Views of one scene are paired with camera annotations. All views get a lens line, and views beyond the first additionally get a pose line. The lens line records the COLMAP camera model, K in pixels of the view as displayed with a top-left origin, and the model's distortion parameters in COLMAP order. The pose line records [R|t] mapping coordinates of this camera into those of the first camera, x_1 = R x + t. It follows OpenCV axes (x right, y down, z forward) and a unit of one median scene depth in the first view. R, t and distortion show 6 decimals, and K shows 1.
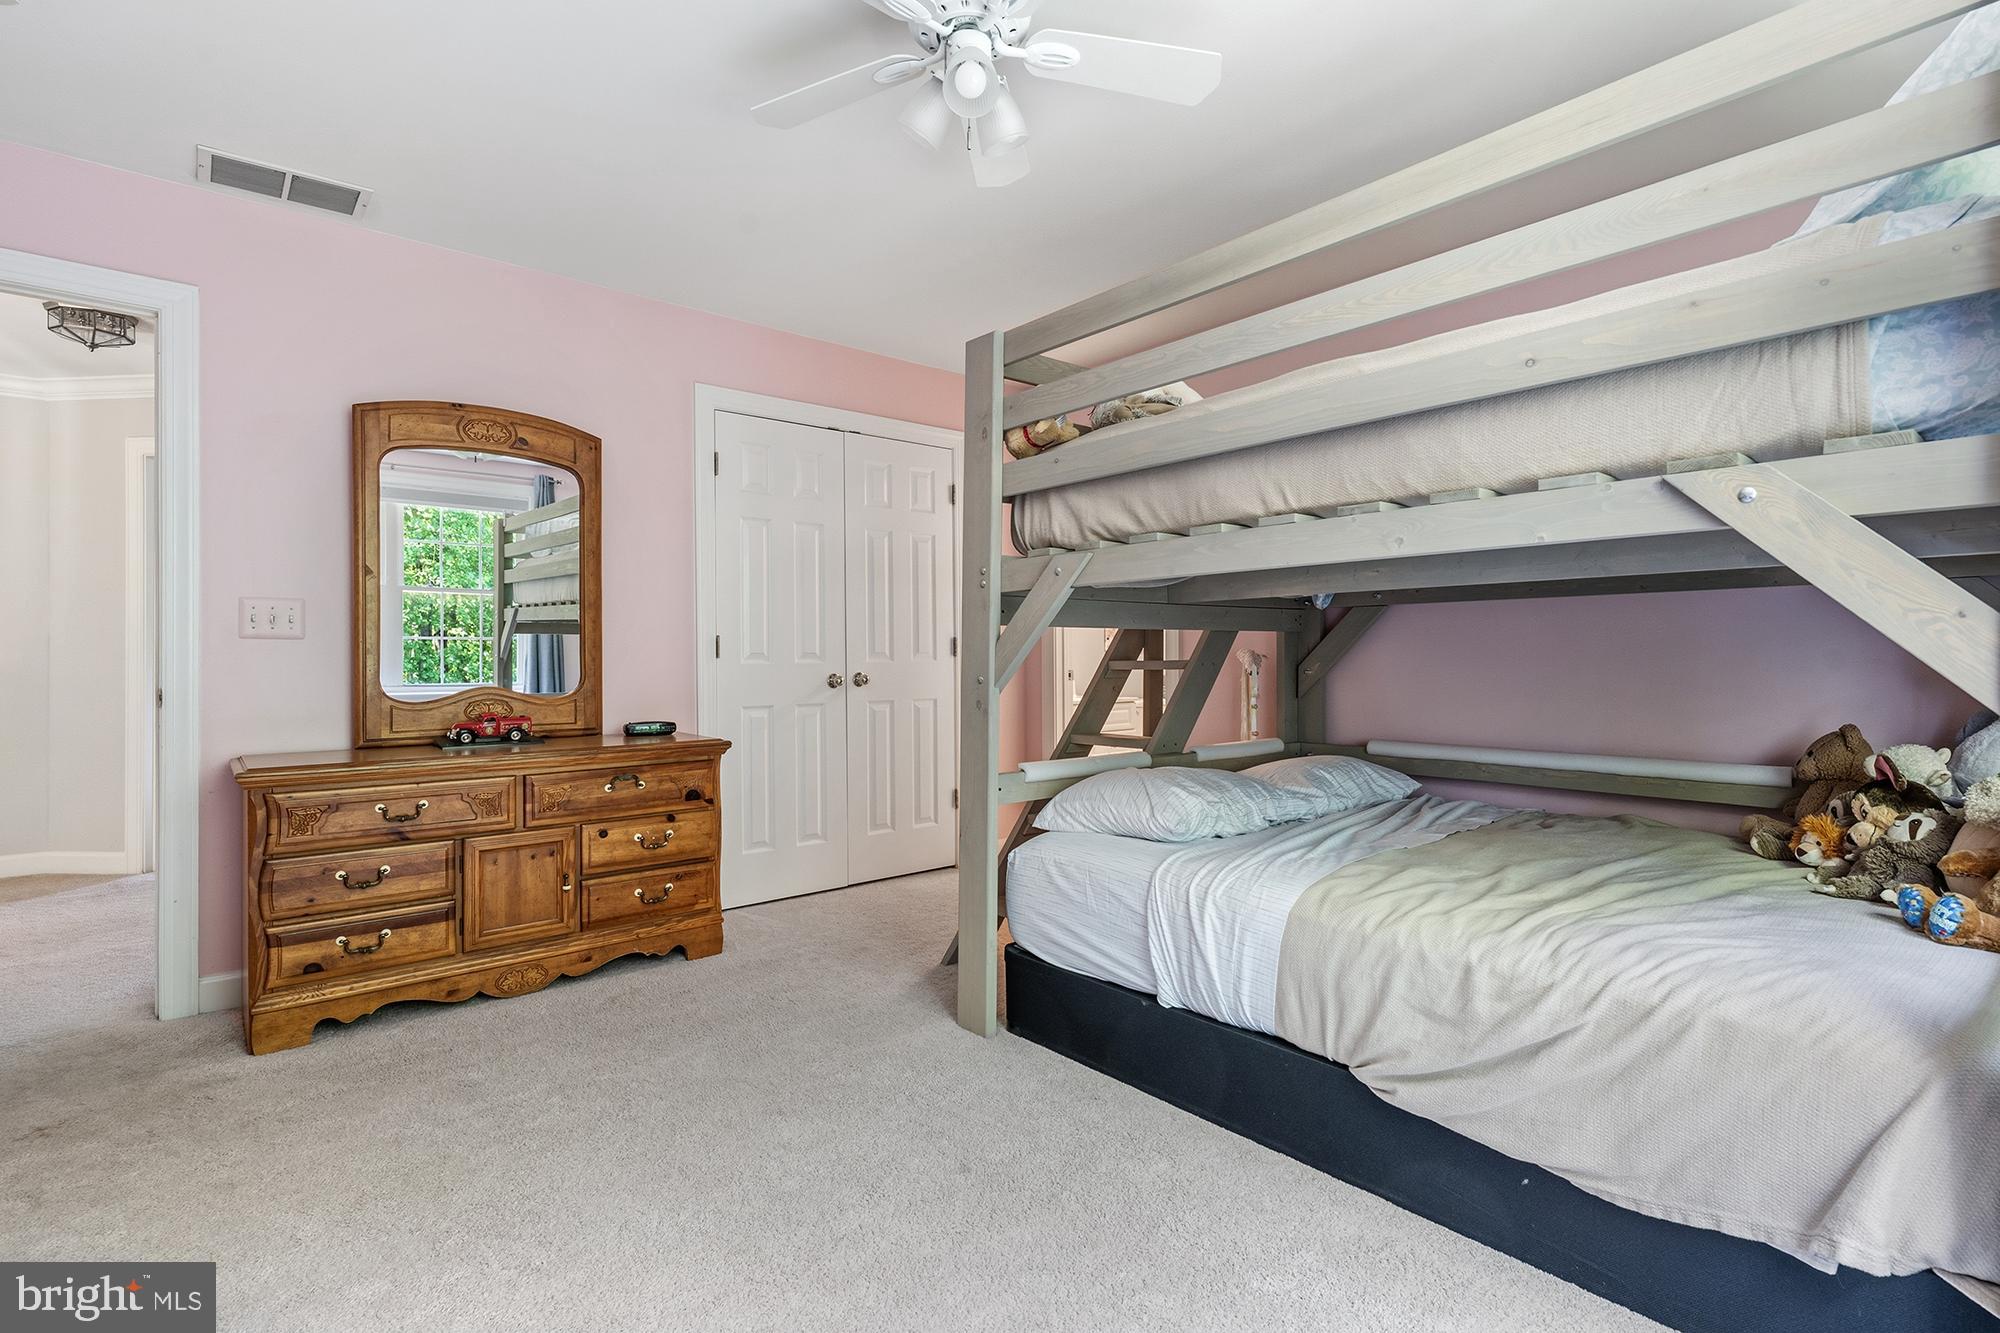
lens RADIAL K [[979.5, 0, 994.3], [0, 979.5, 654.4], [0, 0, 1]] dist [0.000529, 0.000369]
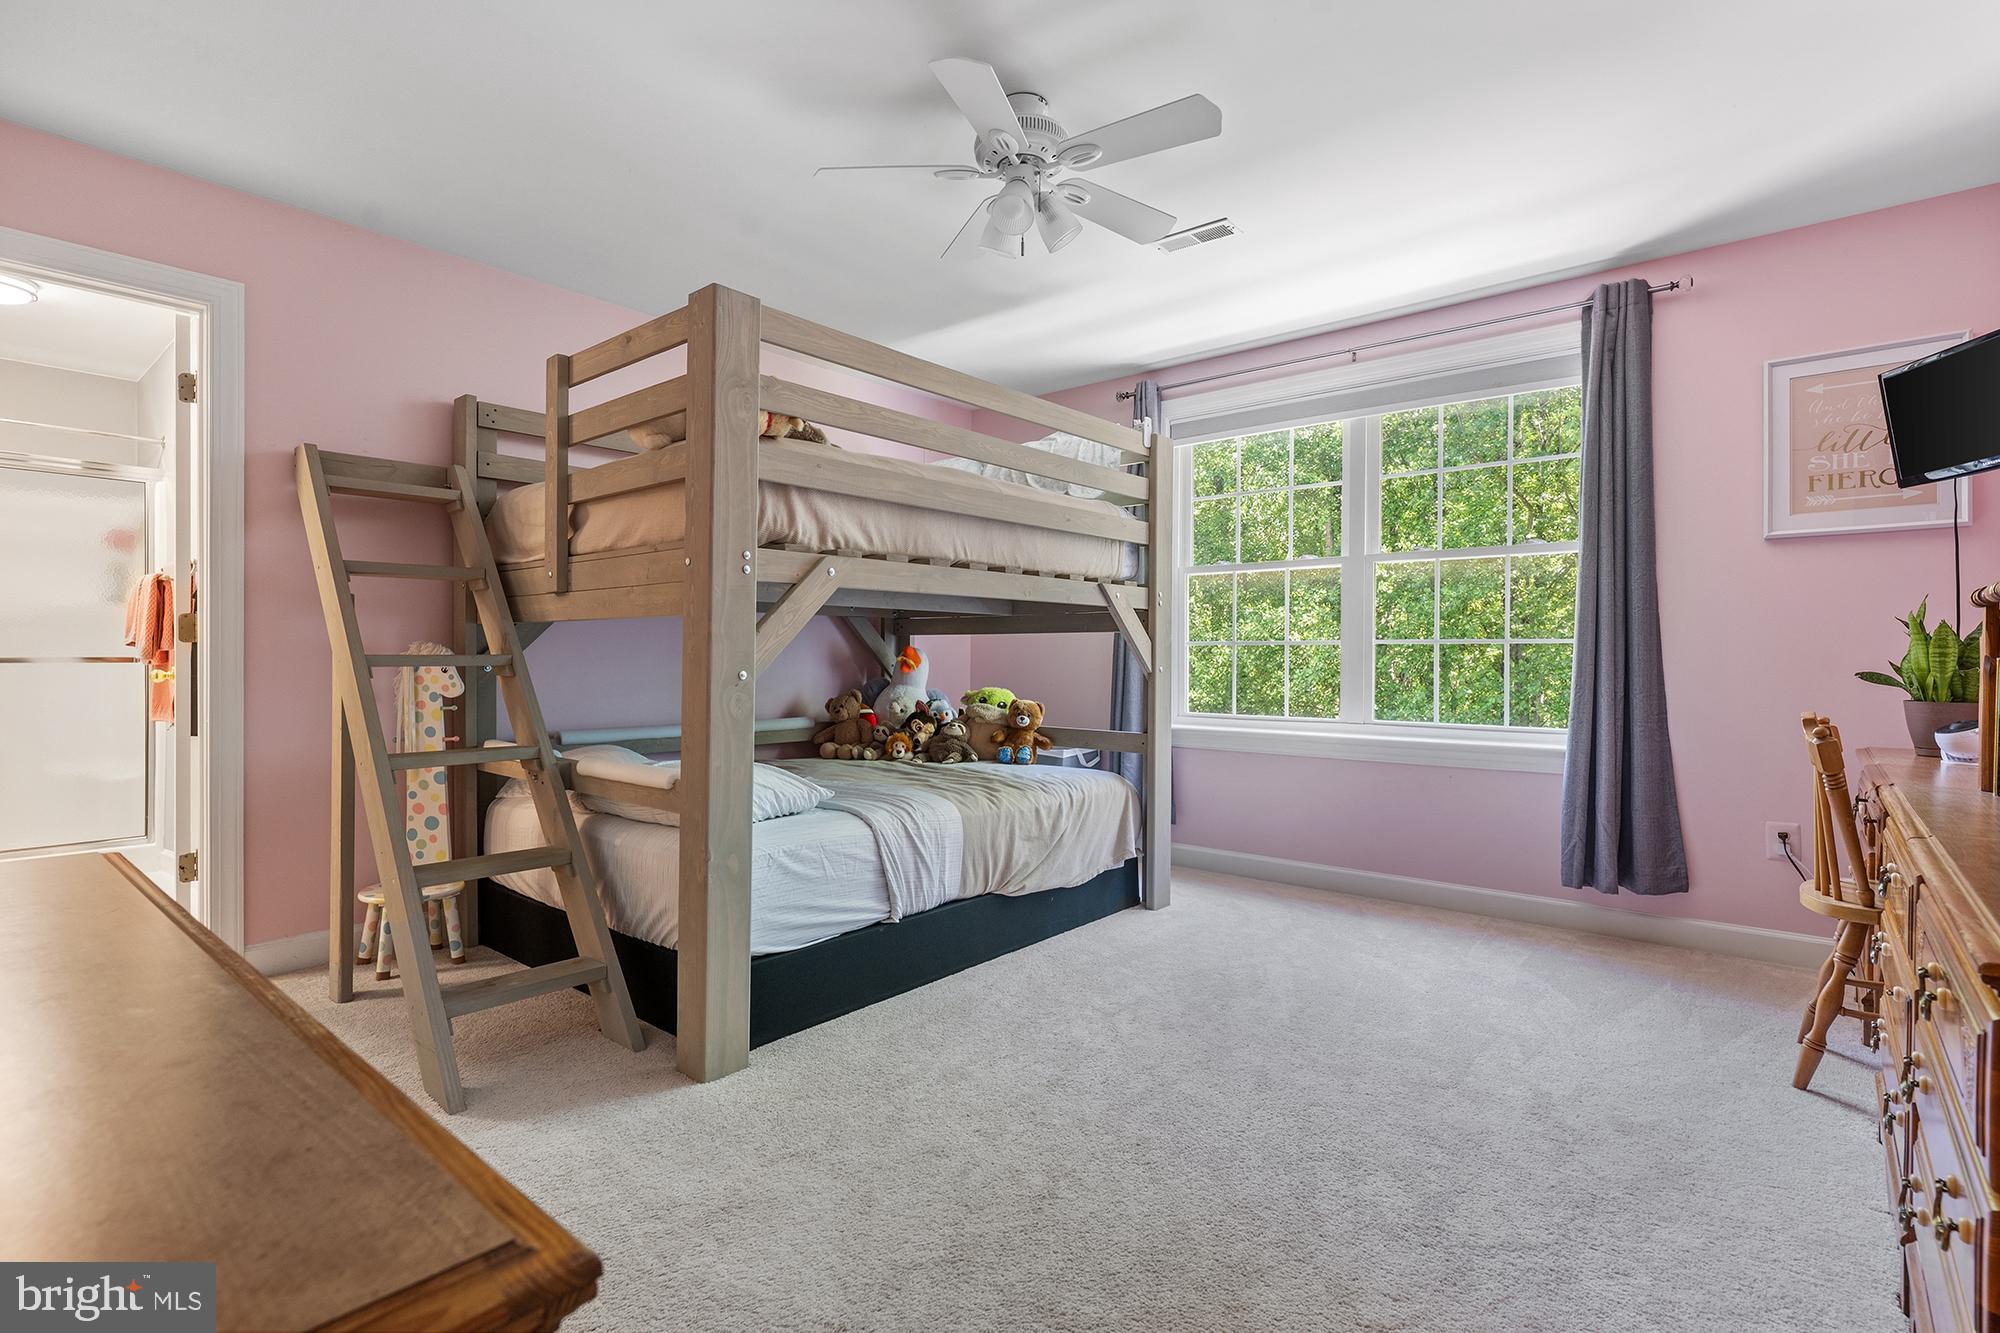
lens RADIAL K [[979.5, 0, 992.9], [0, 979.5, 665.1], [0, 0, 1]] dist [0.000529, 0.000369]
pose [[-0.191025, -0.001772, 0.981584, -1.243755], [-0.003999, 0.999991, 0.001027, 0.018726], [-0.981577, -0.003729, -0.191031, 1.246269]]
